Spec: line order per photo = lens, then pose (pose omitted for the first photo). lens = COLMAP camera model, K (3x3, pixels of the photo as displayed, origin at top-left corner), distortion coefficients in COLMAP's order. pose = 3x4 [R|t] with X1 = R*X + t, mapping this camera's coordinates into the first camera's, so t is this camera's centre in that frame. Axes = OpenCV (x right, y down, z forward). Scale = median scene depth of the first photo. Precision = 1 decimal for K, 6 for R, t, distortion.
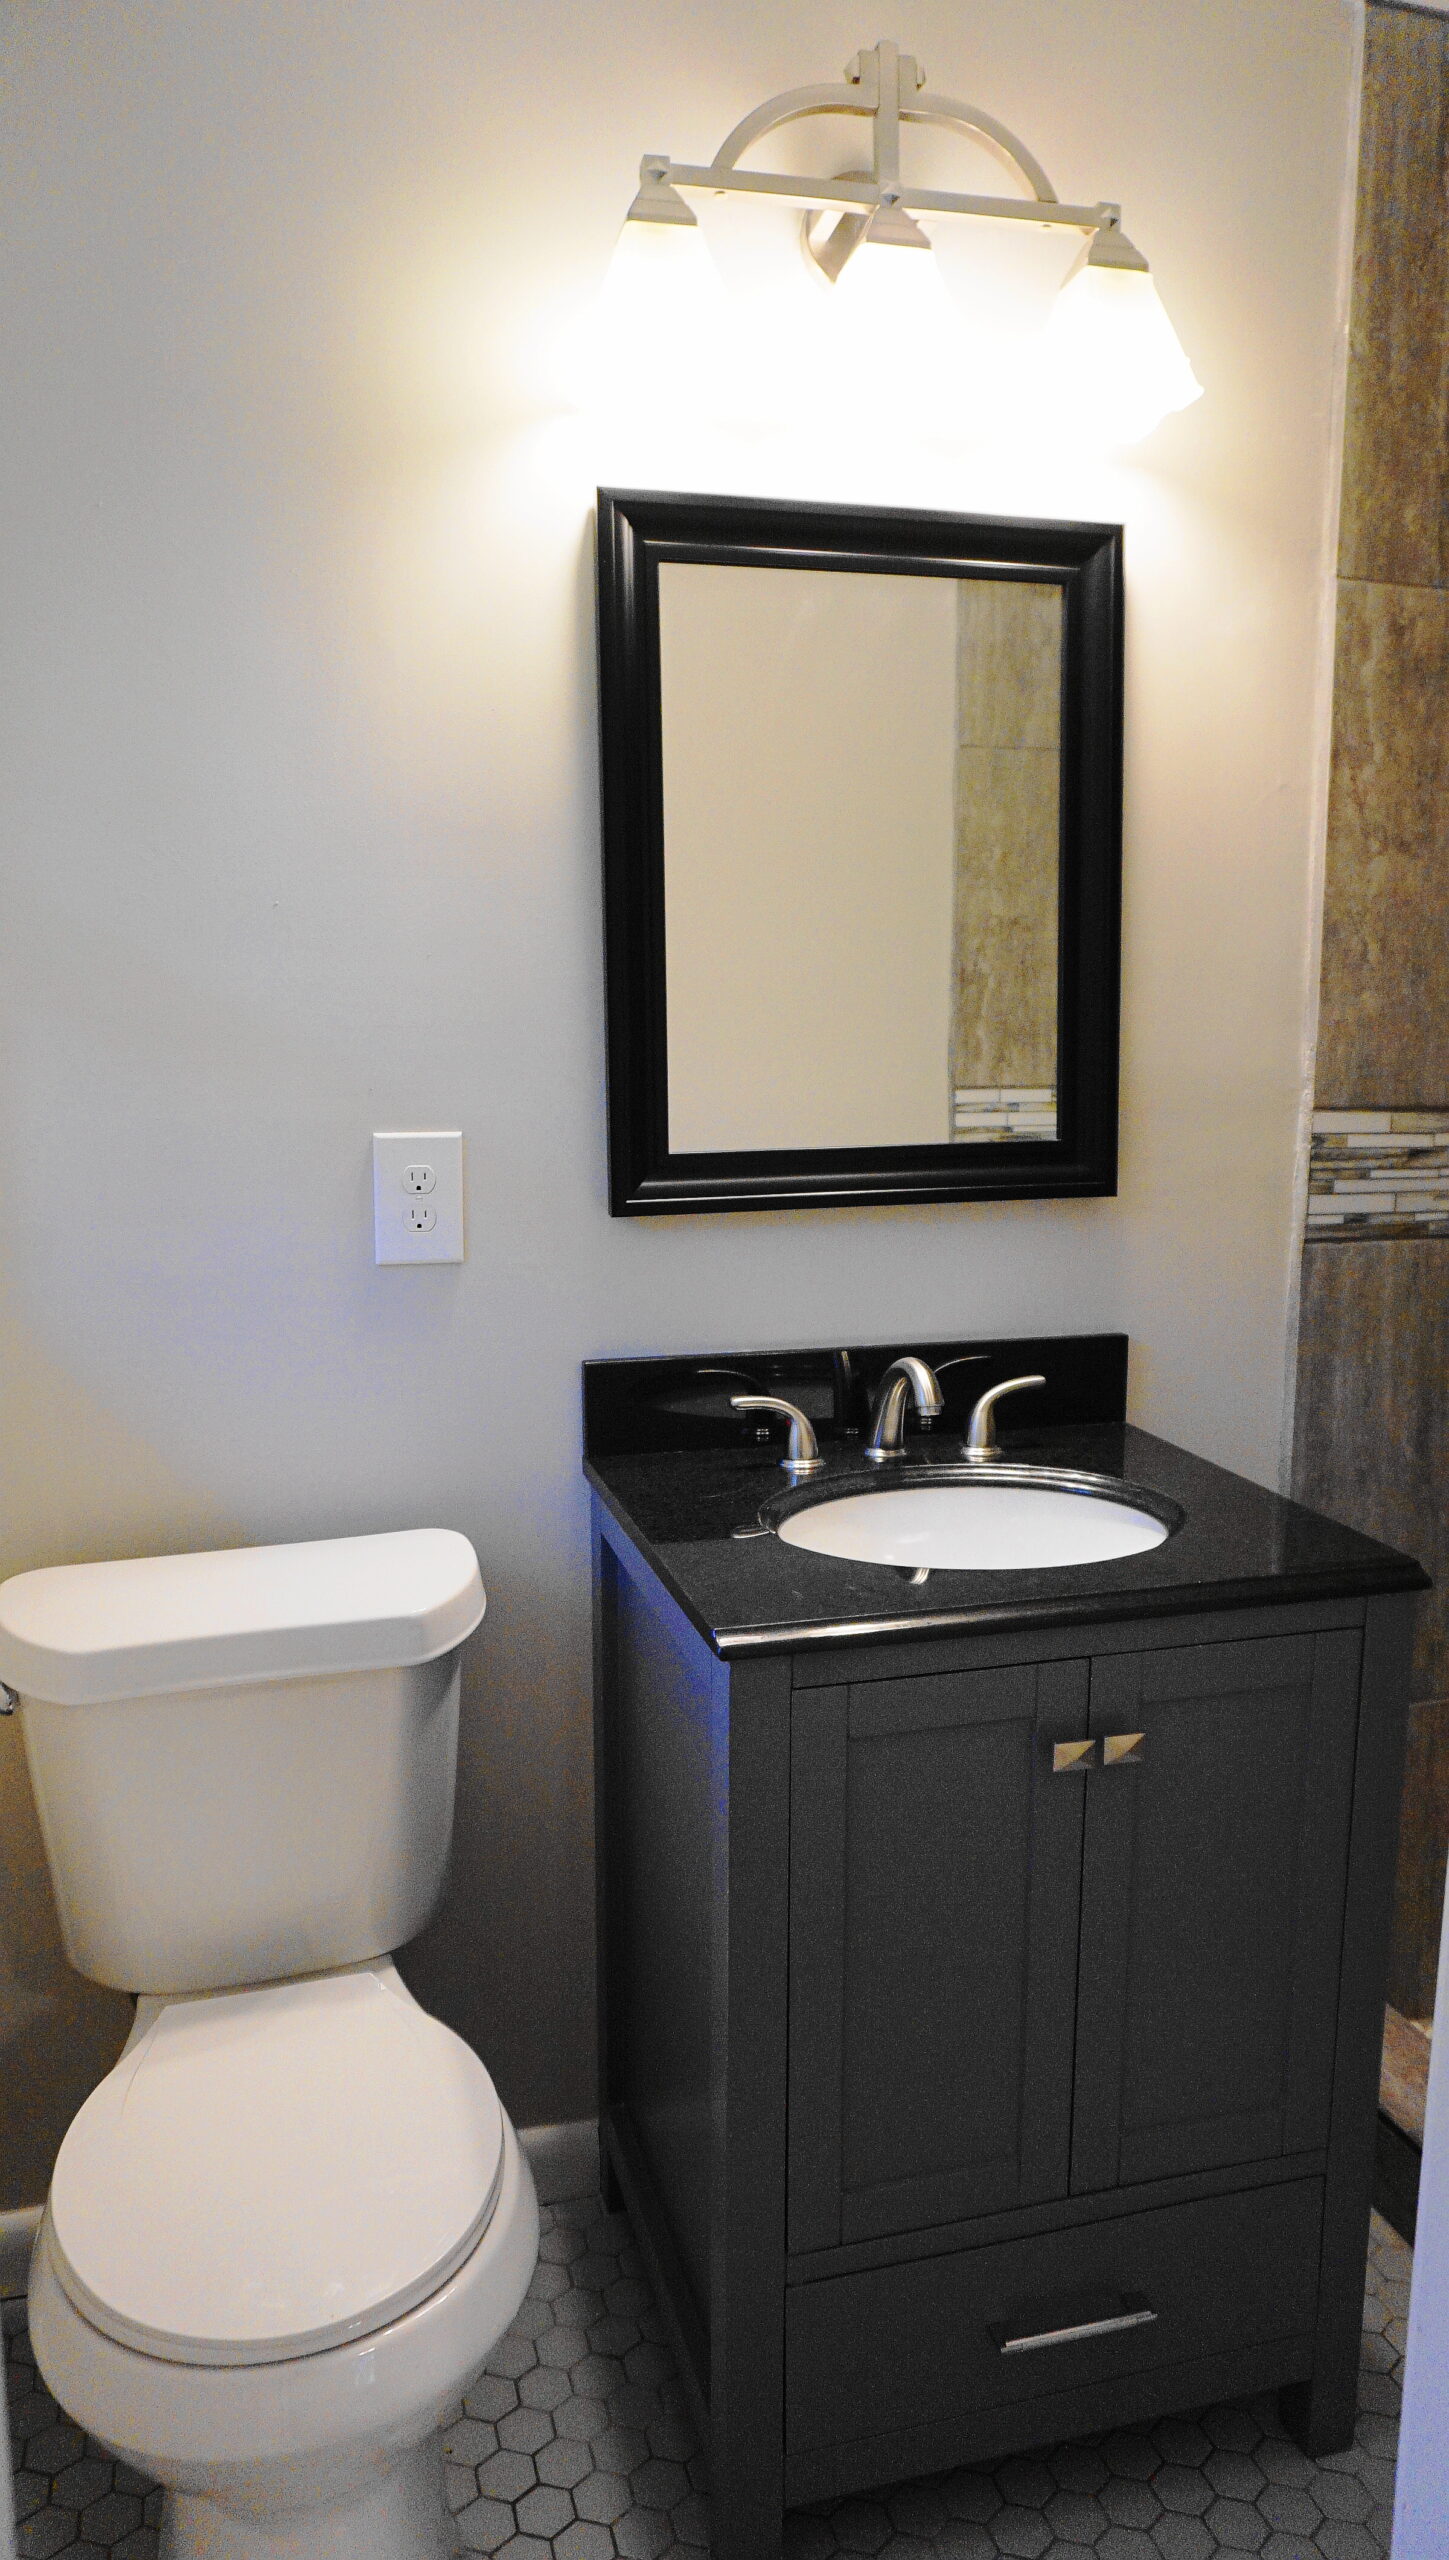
lens RADIAL K [[1716.2, 0, 721.1], [0, 1716.2, 1282.2], [0, 0, 1]] dist [-0.035250, 0.008955]
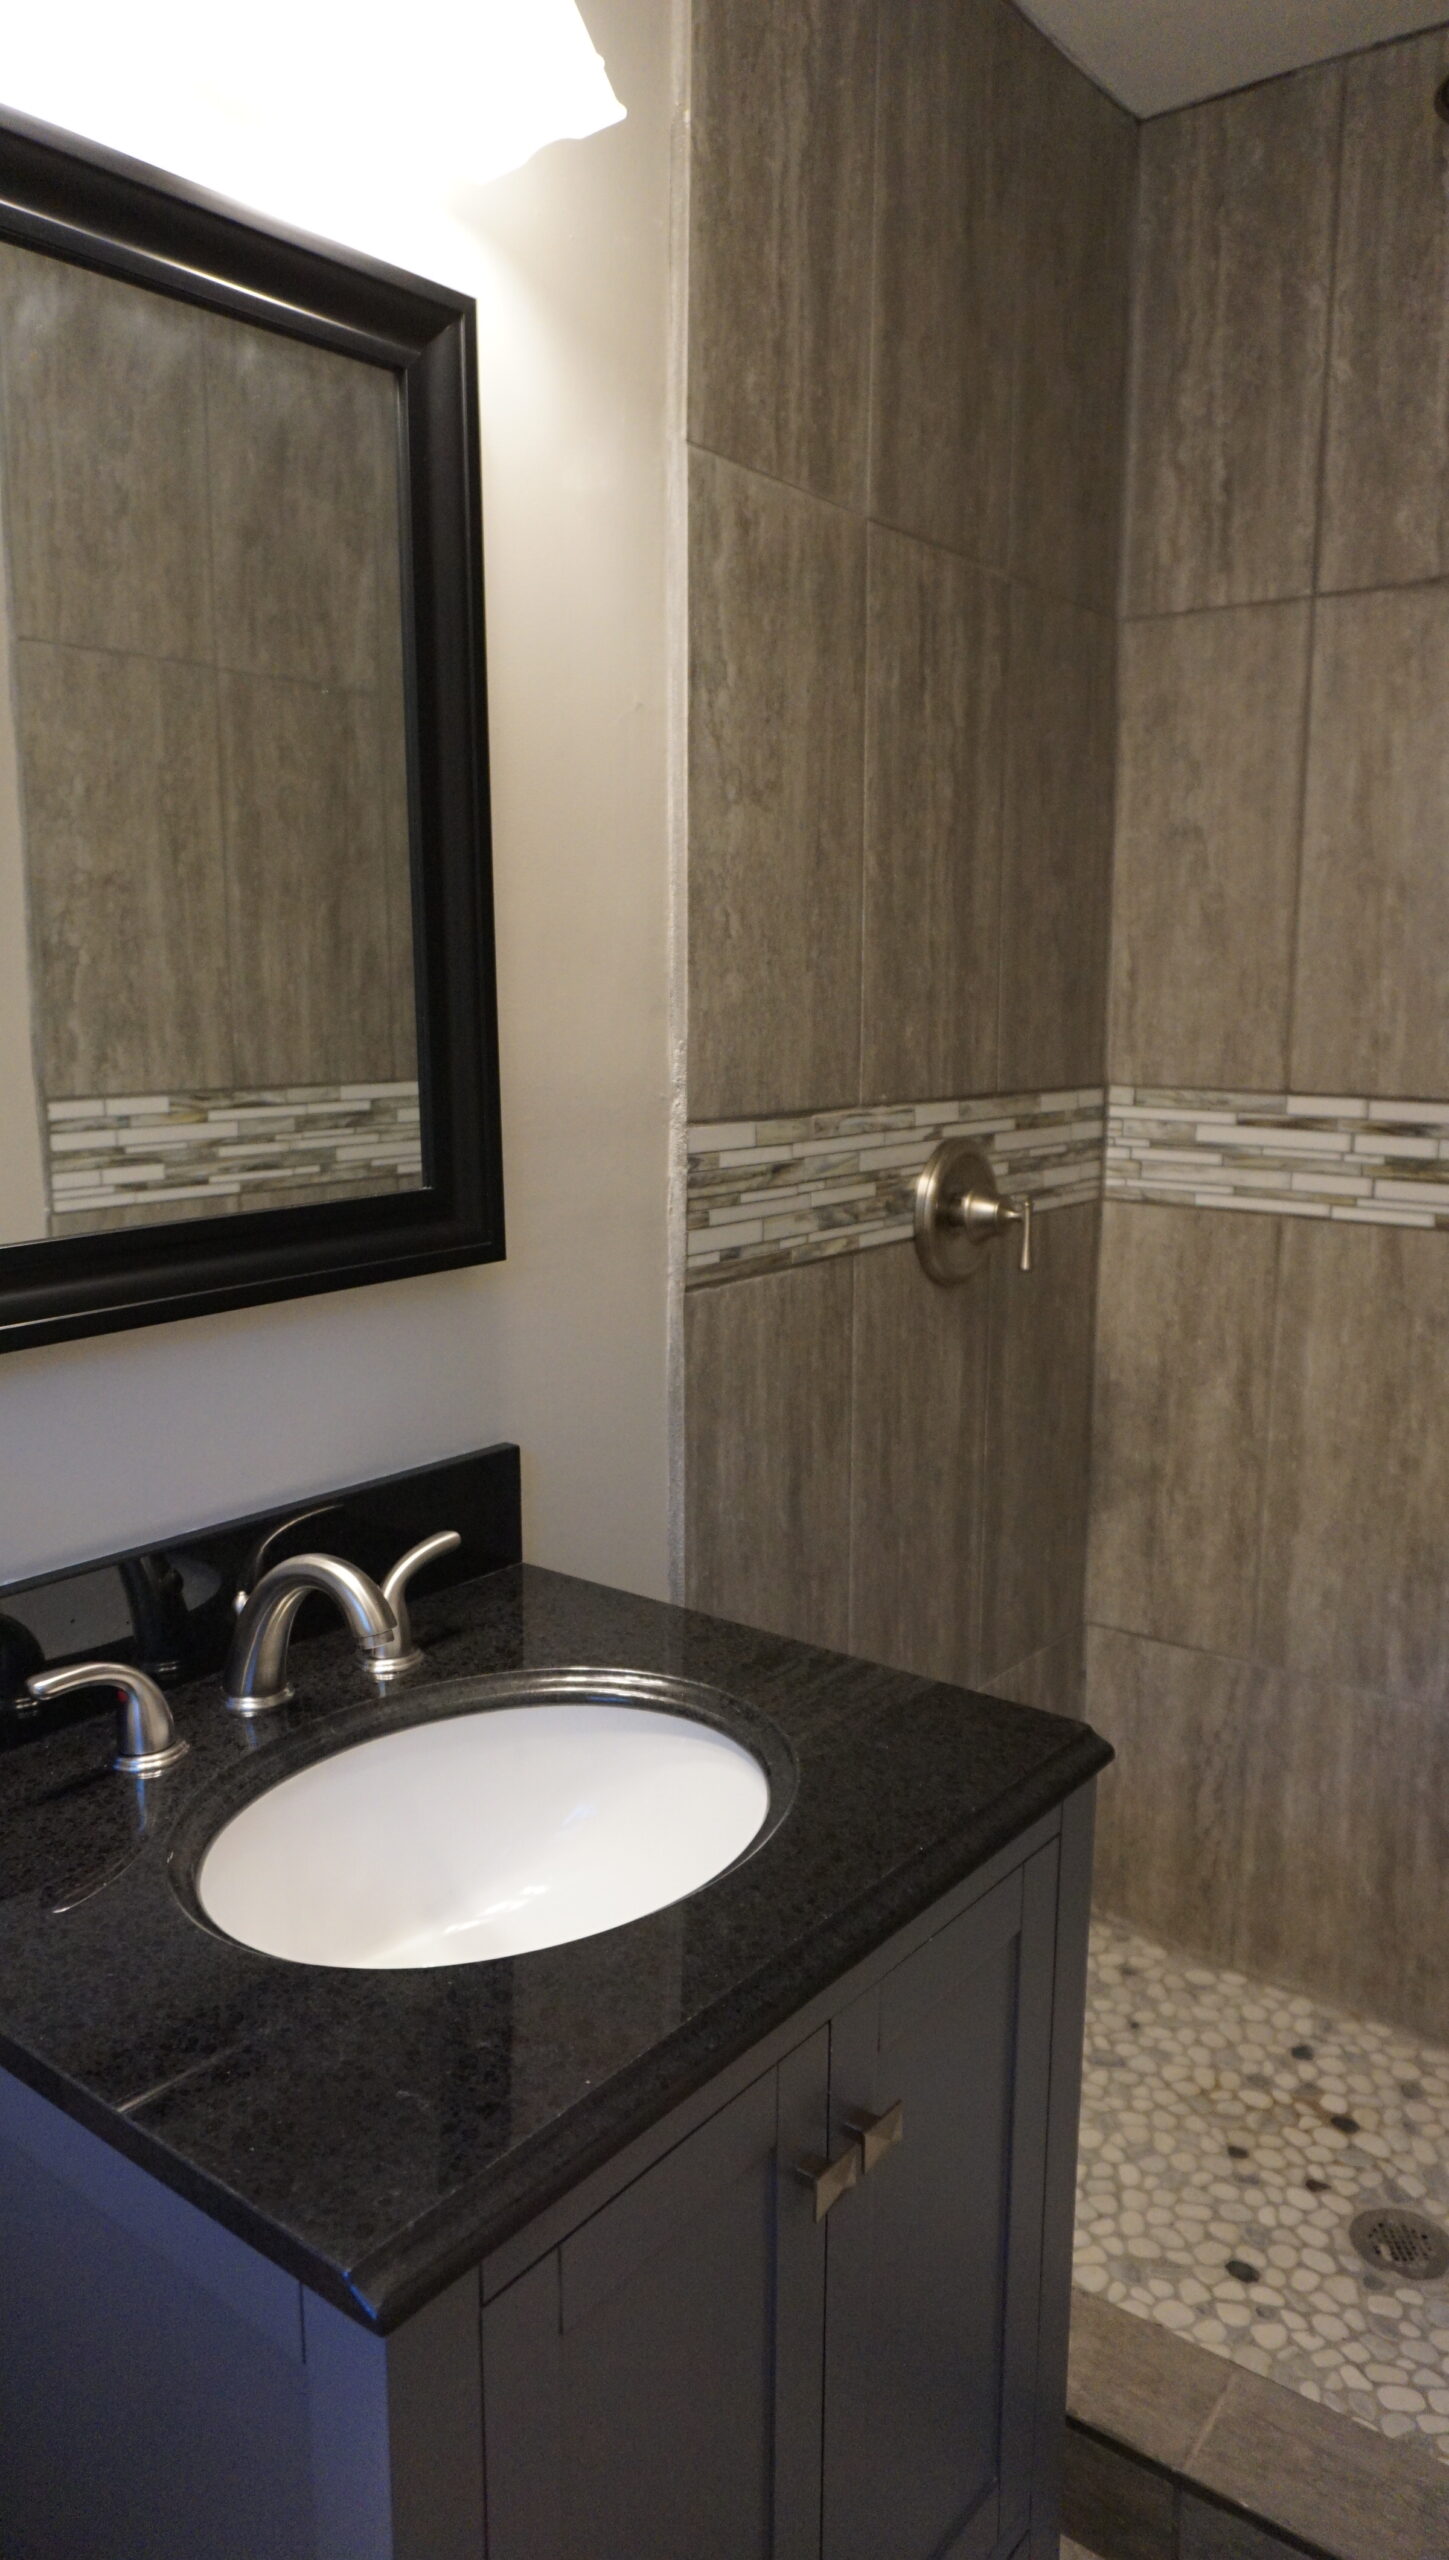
lens RADIAL K [[1716.2, 0, 725.9], [0, 1716.2, 1275.9], [0, 0, 1]] dist [-0.035250, 0.008955]
pose [[0.799142, -0.098083, 0.593086, -0.117660], [0.092332, 0.994919, 0.040126, -0.061323], [-0.594009, 0.022695, 0.804138, 0.354120]]
